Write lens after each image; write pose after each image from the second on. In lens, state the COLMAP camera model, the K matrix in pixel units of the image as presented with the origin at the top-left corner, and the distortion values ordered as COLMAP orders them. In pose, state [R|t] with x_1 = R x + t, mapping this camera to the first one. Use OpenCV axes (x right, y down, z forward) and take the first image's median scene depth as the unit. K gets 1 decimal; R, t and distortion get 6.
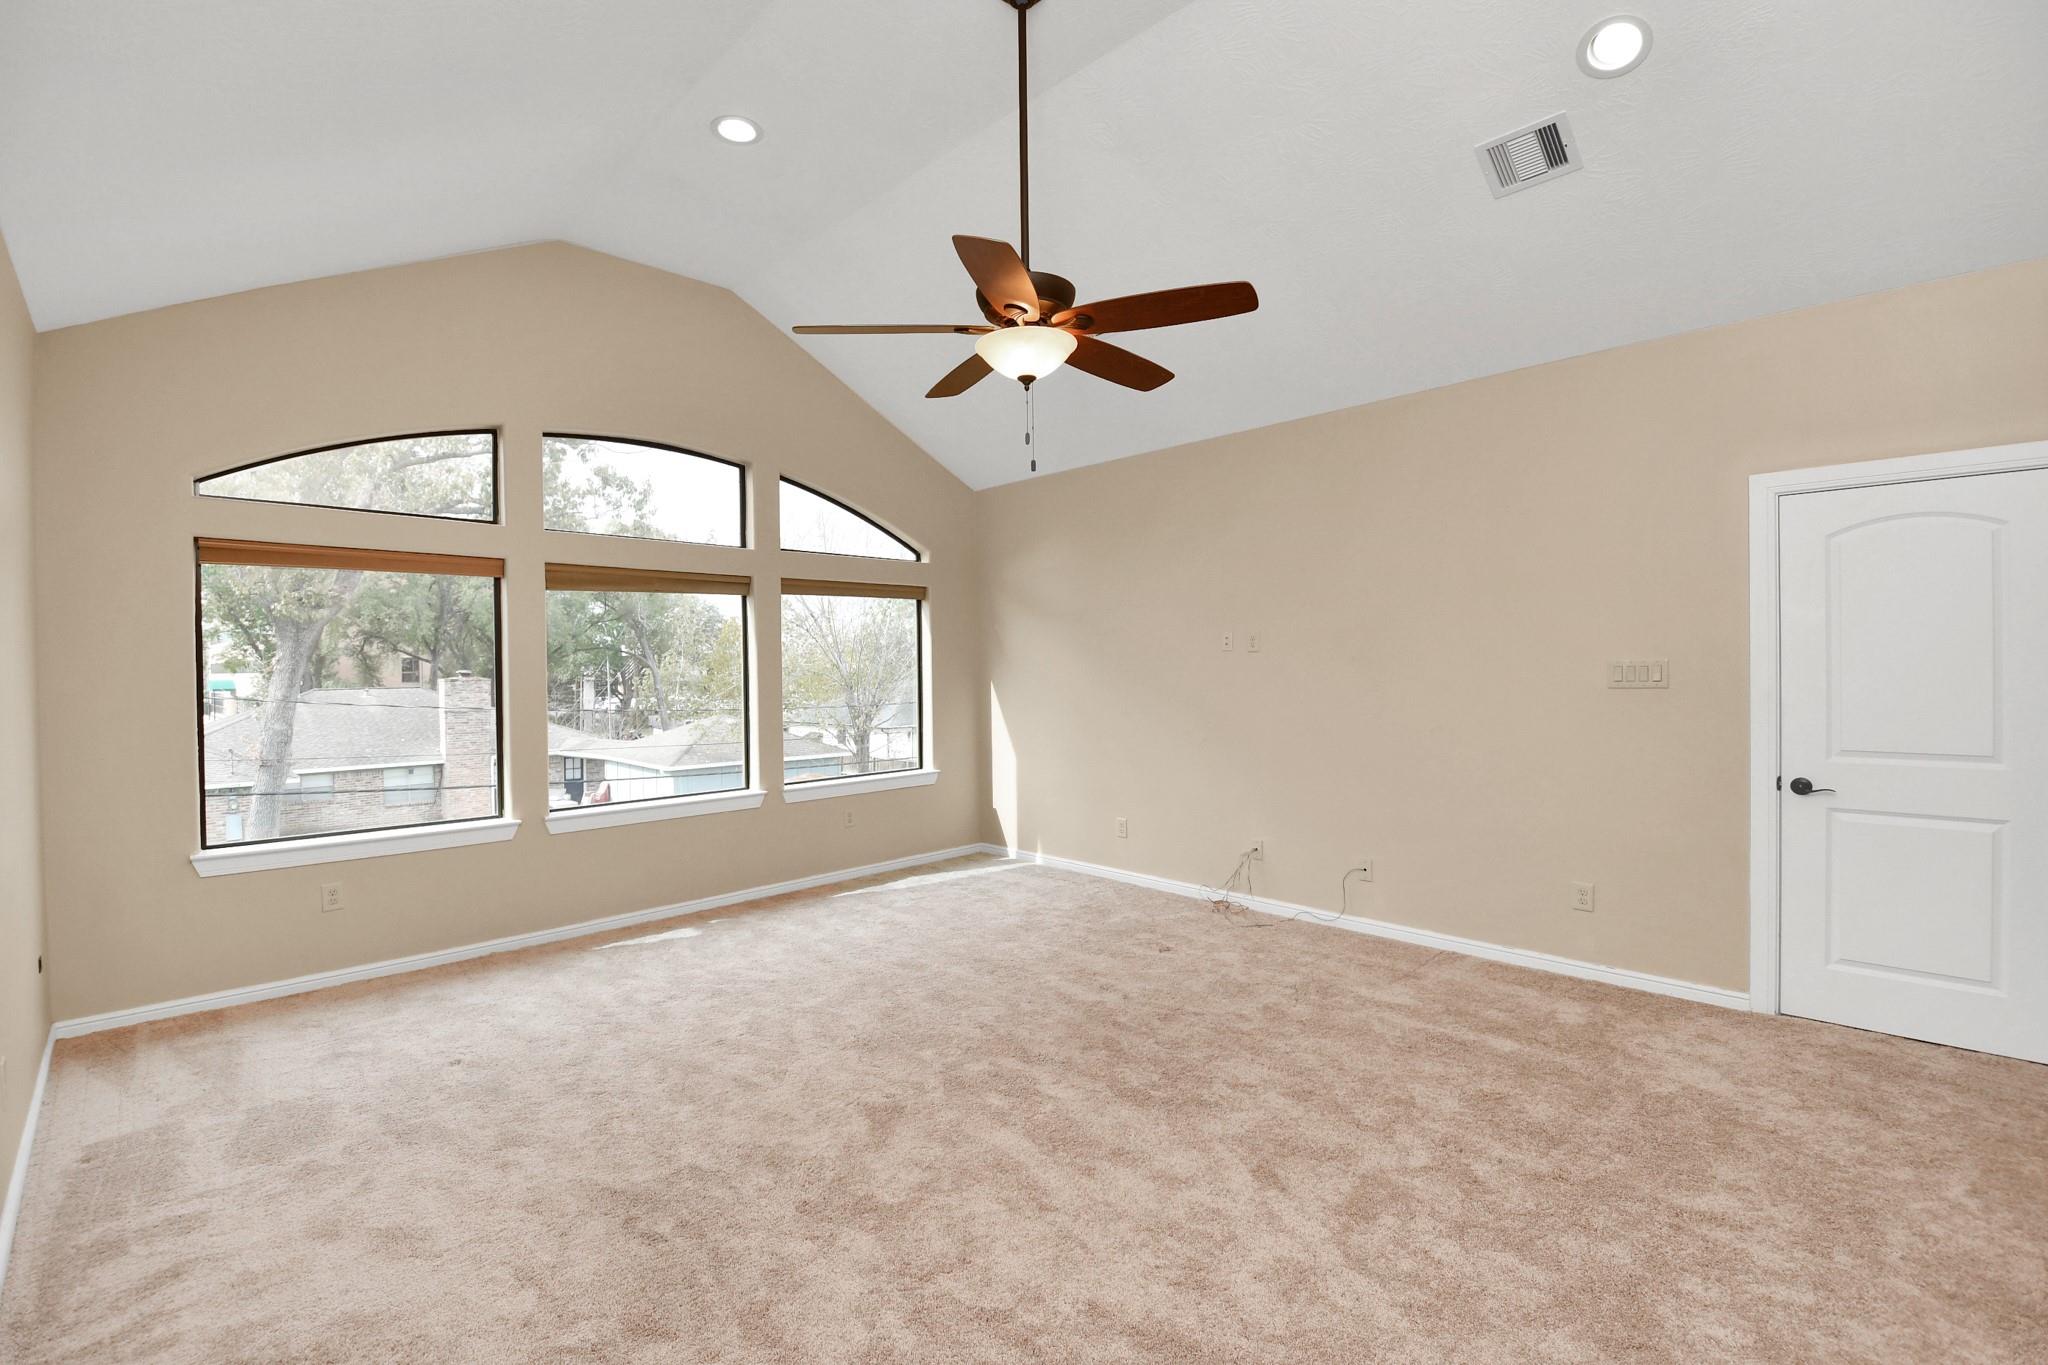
lens RADIAL K [[885.8, 0, 1029.3], [0, 885.8, 676.7], [0, 0, 1]] dist [0.001695, -0.000172]
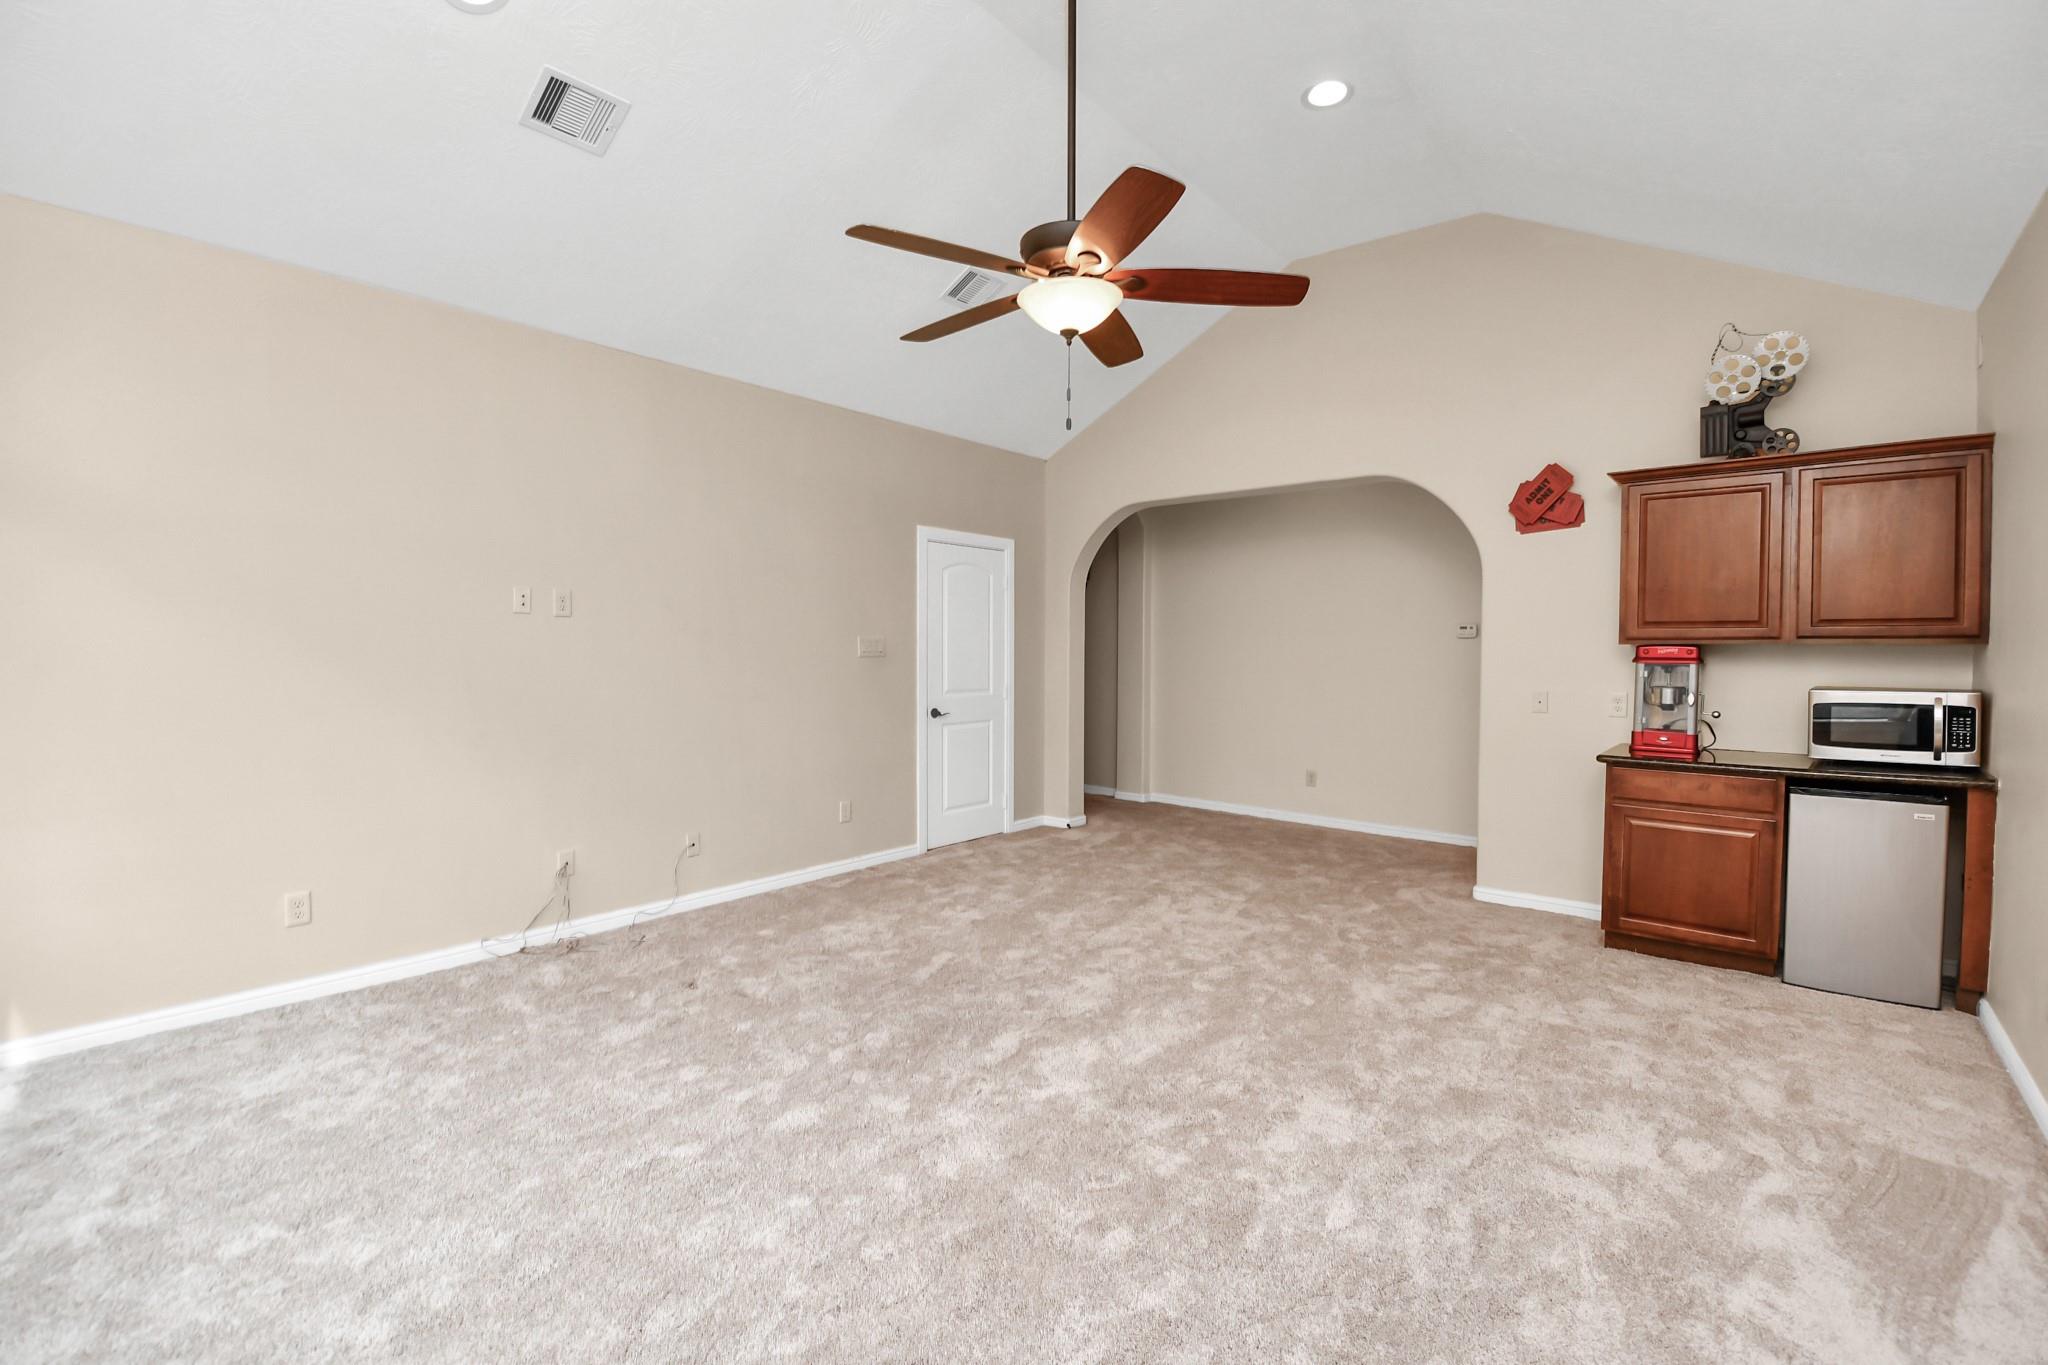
lens RADIAL K [[885.8, 0, 1022.8], [0, 885.8, 679.2], [0, 0, 1]] dist [0.001695, -0.000172]
pose [[-0.075119, -0.022361, 0.996924, -0.594609], [0.011517, 0.999662, 0.023290, 0.015072], [-0.997108, 0.013231, -0.074836, 0.679000]]
